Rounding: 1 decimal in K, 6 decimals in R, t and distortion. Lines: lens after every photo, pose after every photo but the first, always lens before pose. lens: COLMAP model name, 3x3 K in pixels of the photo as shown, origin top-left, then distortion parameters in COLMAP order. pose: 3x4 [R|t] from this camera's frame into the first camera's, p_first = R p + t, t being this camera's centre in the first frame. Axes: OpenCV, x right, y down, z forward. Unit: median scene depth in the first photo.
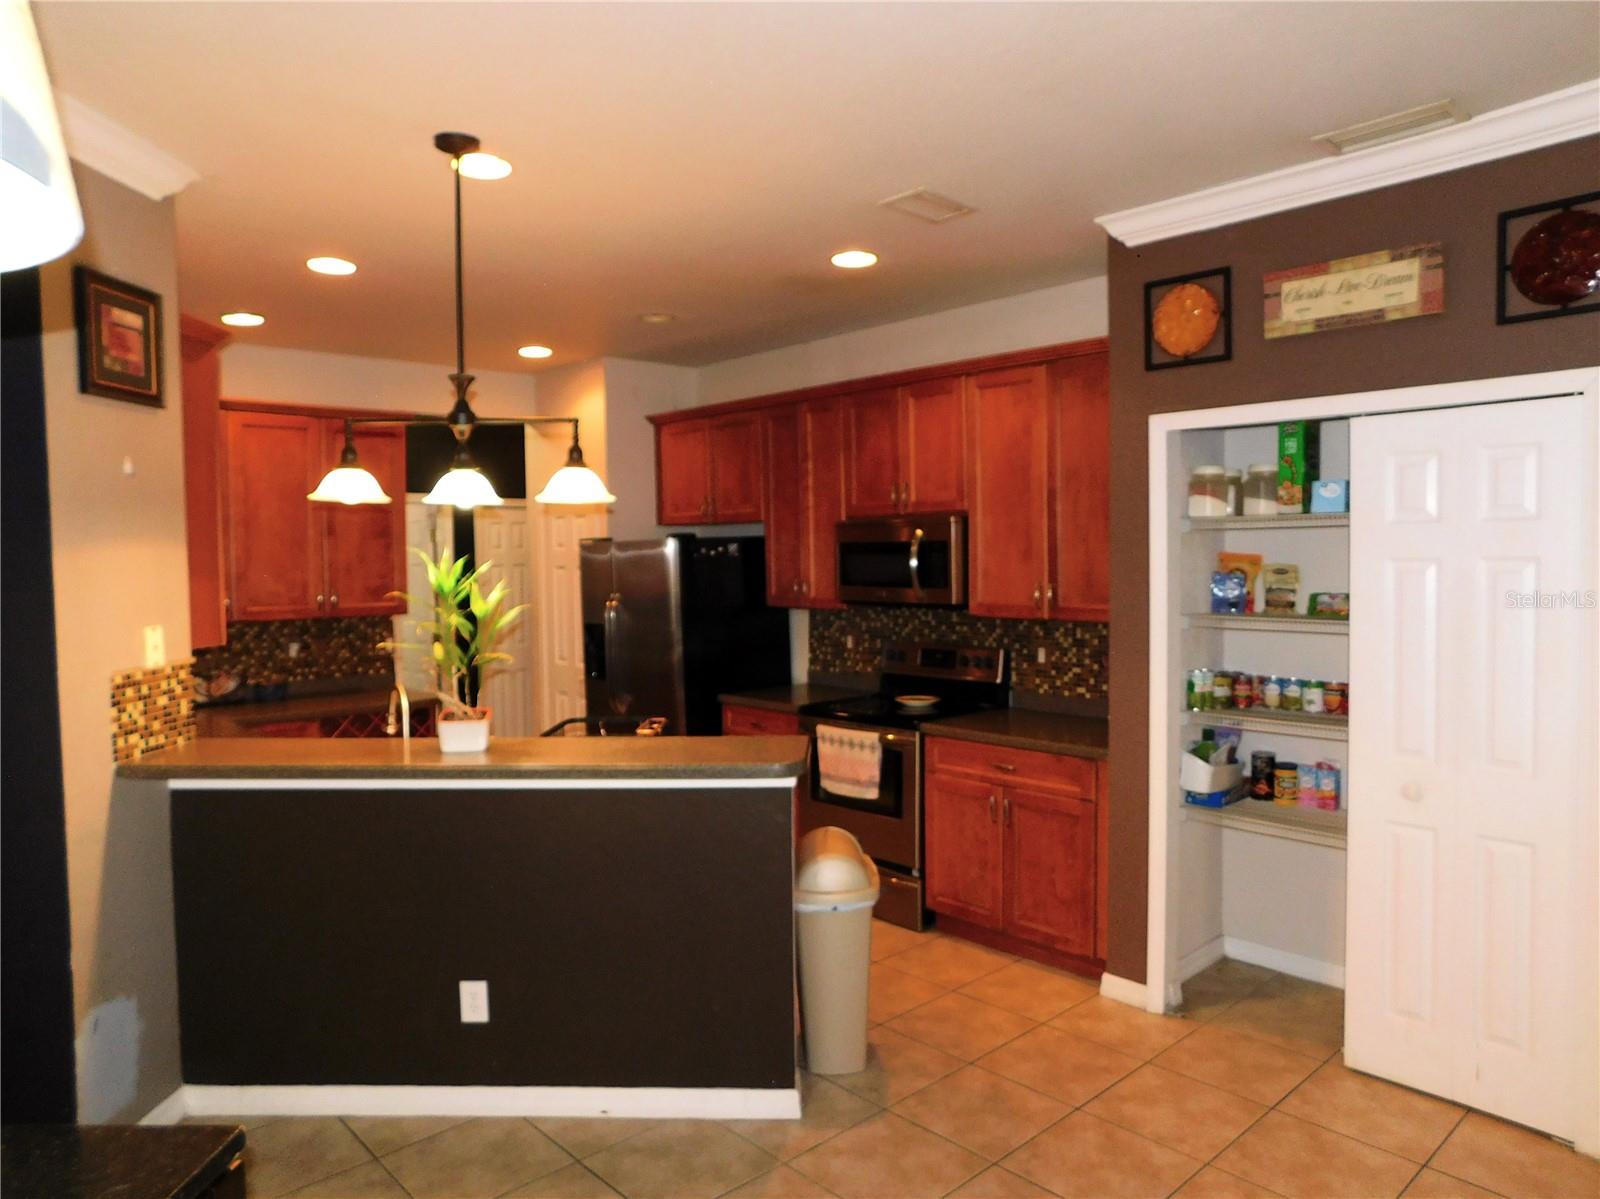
lens RADIAL K [[1059.9, 0, 800.0], [0, 1059.9, 599.5], [0, 0, 1]] dist [-0.082179, 0.063378]
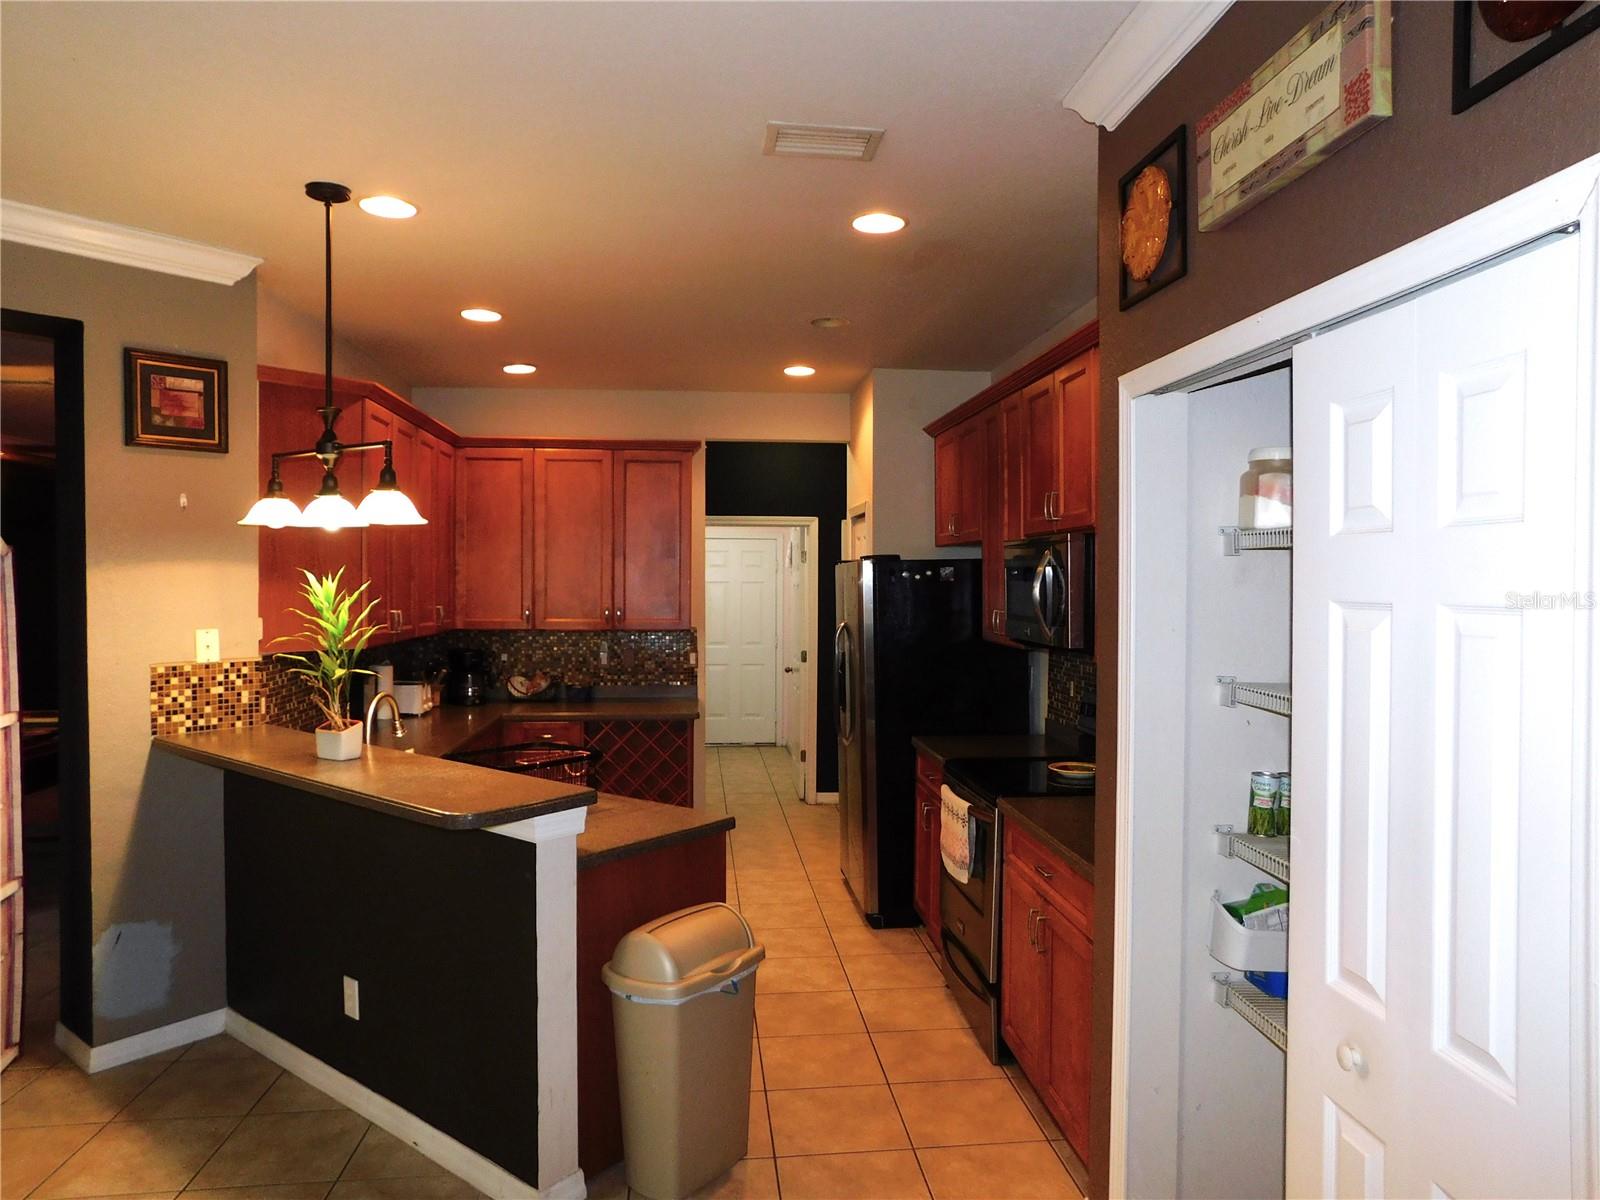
lens RADIAL K [[1059.9, 0, 800.0], [0, 1059.9, 600.0], [0, 0, 1]] dist [-0.082179, 0.063378]
pose [[0.802068, 0.026334, -0.596652, 0.632610], [-0.037774, 0.999264, -0.006674, -0.025463], [0.596037, 0.027891, 0.802472, 0.393235]]
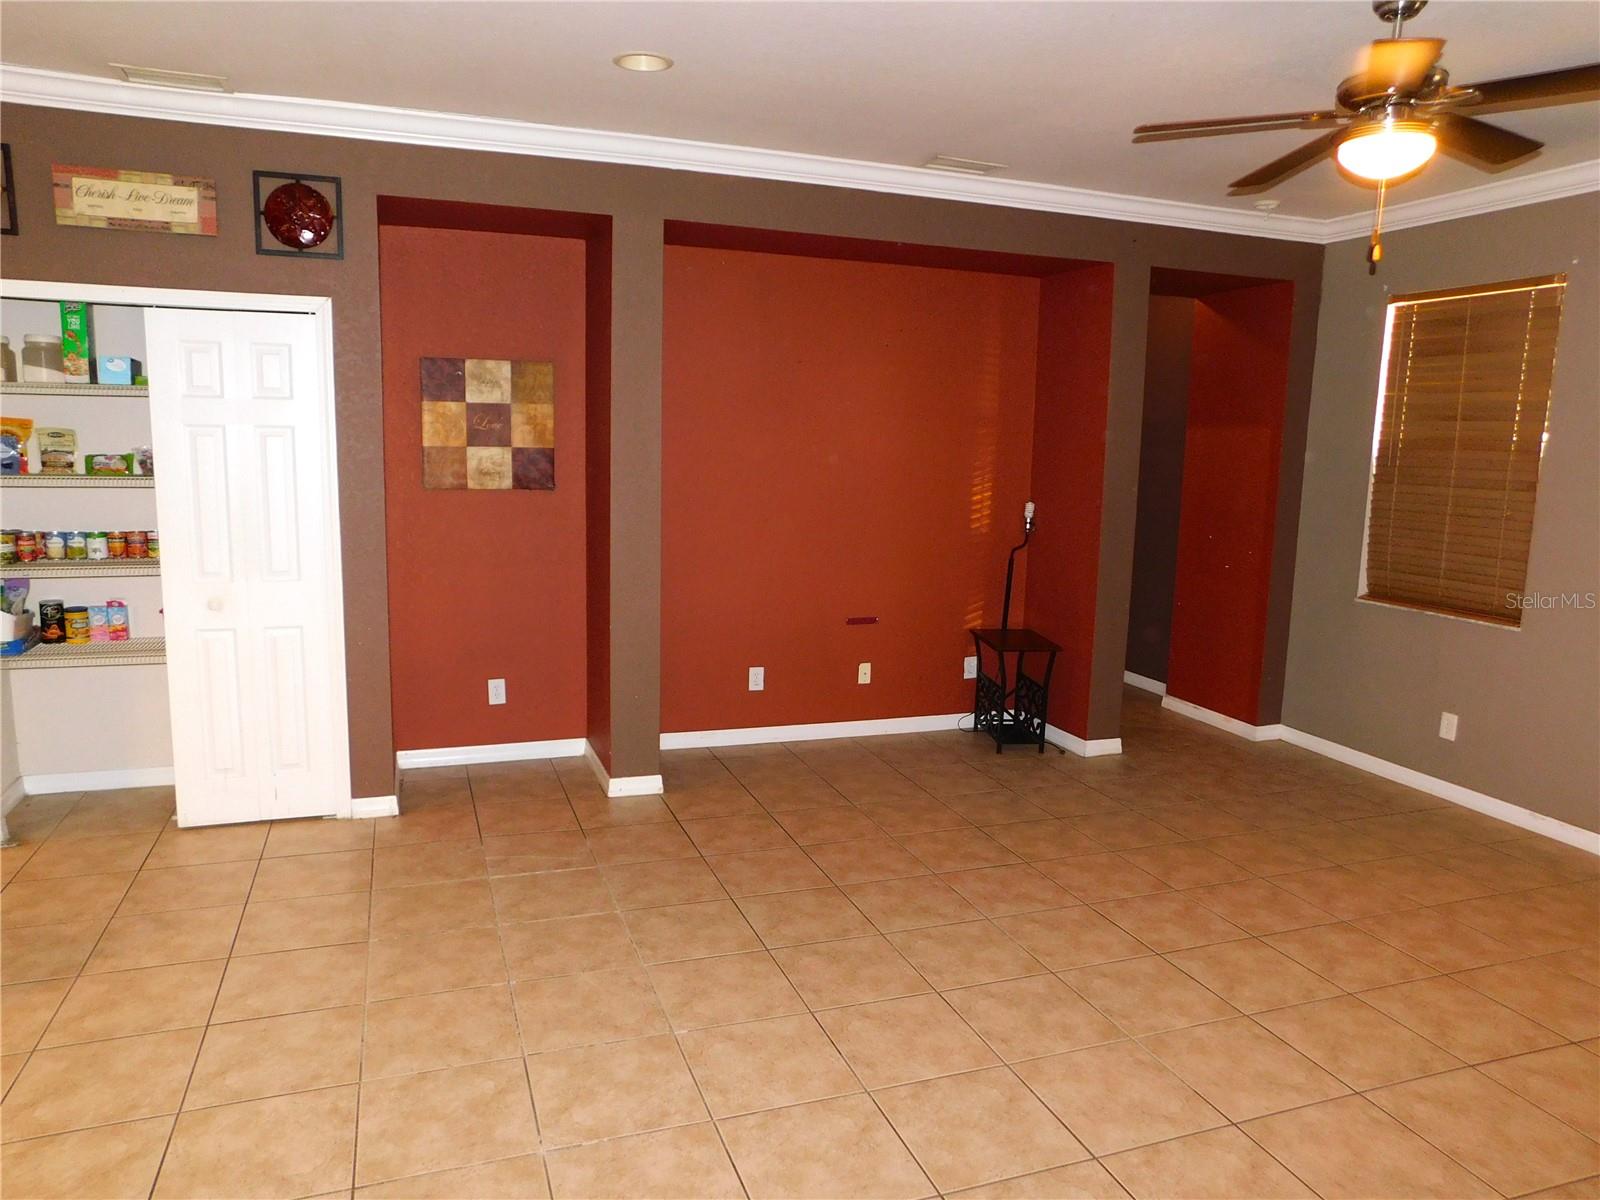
lens RADIAL K [[1085.0, 0, 800.0], [0, 1085.0, 600.0], [0, 0, 1]] dist [-0.031712, 0.000068]
pose [[0.374676, -0.114746, 0.920028, -0.360898], [0.009291, 0.992727, 0.120029, 0.021815], [-0.927109, -0.036424, 0.373017, -0.186031]]
